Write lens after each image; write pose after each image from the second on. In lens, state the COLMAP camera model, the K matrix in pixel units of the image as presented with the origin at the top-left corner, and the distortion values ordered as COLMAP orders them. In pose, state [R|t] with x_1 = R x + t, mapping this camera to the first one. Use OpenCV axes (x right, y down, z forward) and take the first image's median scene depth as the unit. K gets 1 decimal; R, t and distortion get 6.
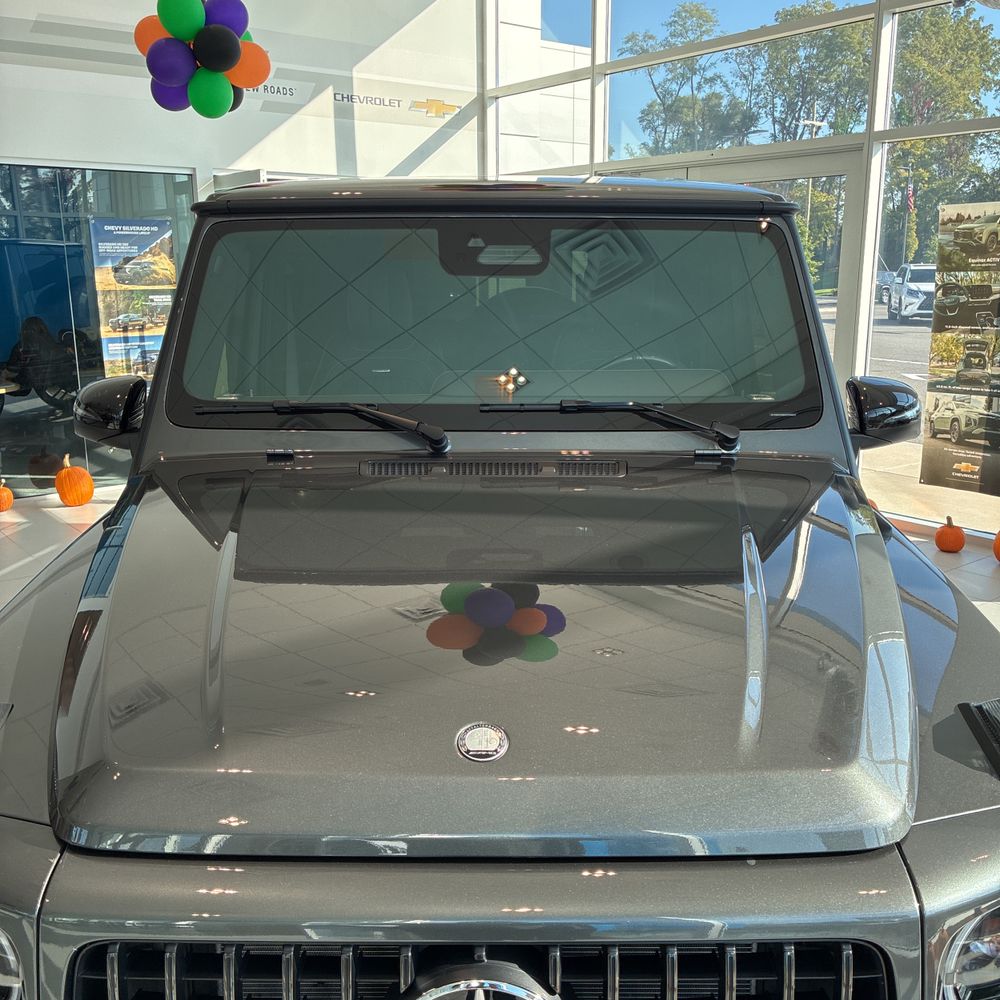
lens RADIAL K [[1003.6, 0, 502.7], [0, 1003.6, 505.8], [0, 0, 1]] dist [0.008284, 0.000000]
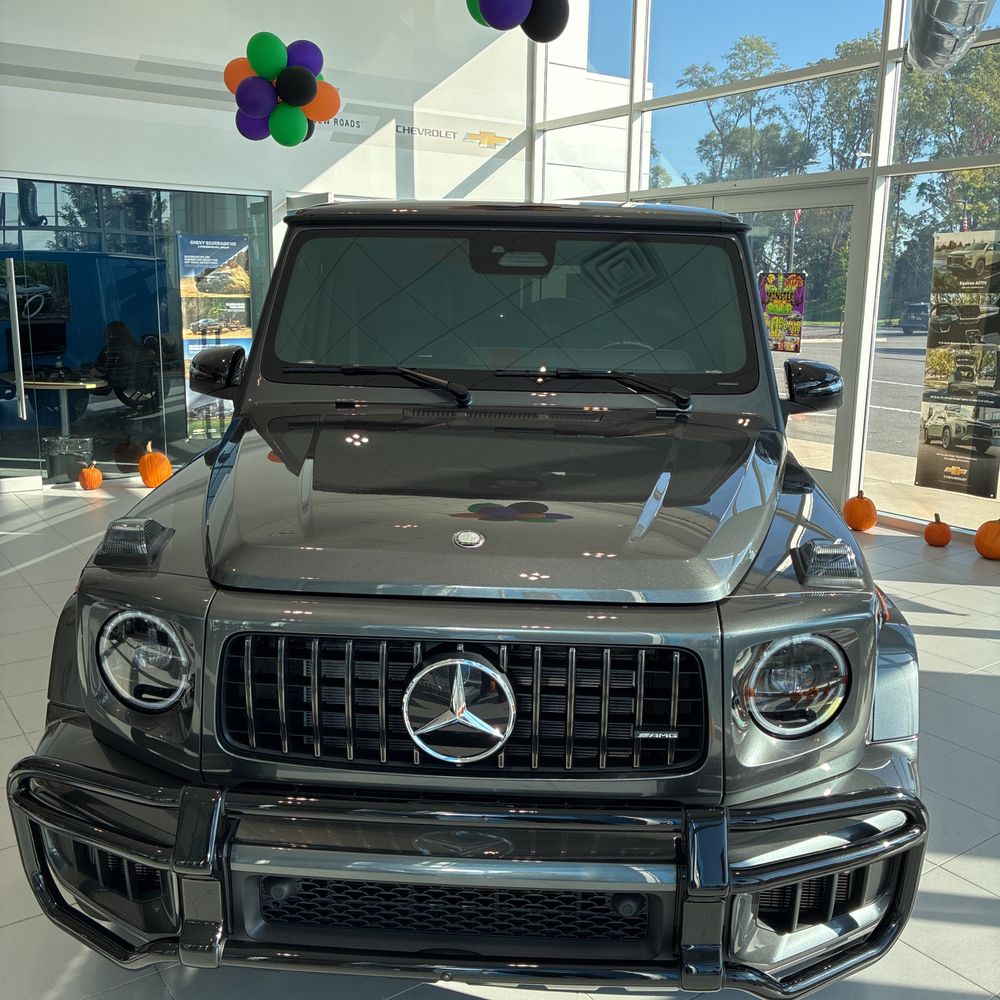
lens RADIAL K [[1003.6, 0, 502.4], [0, 1003.6, 503.9], [0, 0, 1]] dist [0.008284, 0.000000]
pose [[0.998335, 0.029927, -0.049305, 0.021778], [-0.031197, 0.999196, -0.025185, 0.041782], [0.048511, 0.026681, 0.998466, -0.121821]]
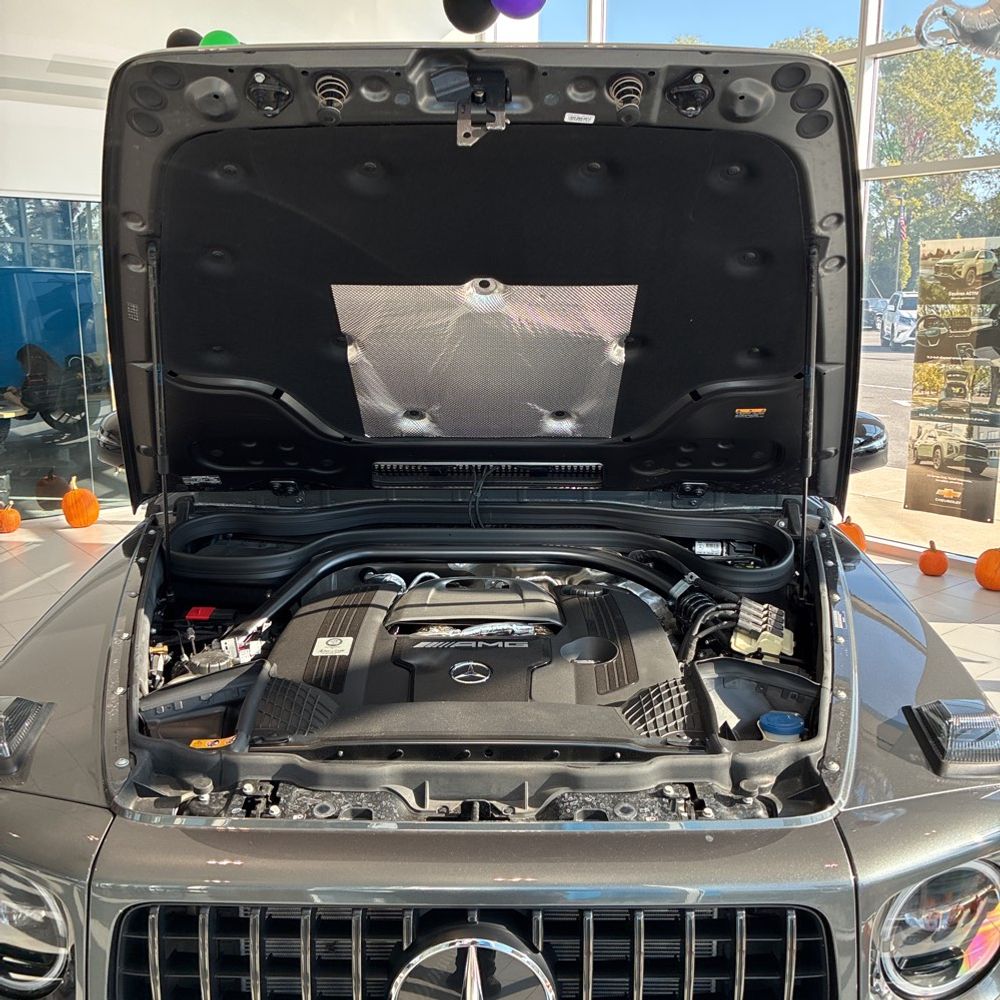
lens RADIAL K [[1003.6, 0, 499.3], [0, 1003.6, 498.0], [0, 0, 1]] dist [0.008284, 0.000000]
pose [[0.999992, 0.004082, -0.000117, 0.001102], [-0.004084, 0.999514, -0.030890, 0.000313], [-0.000009, 0.030890, 0.999523, -0.028634]]
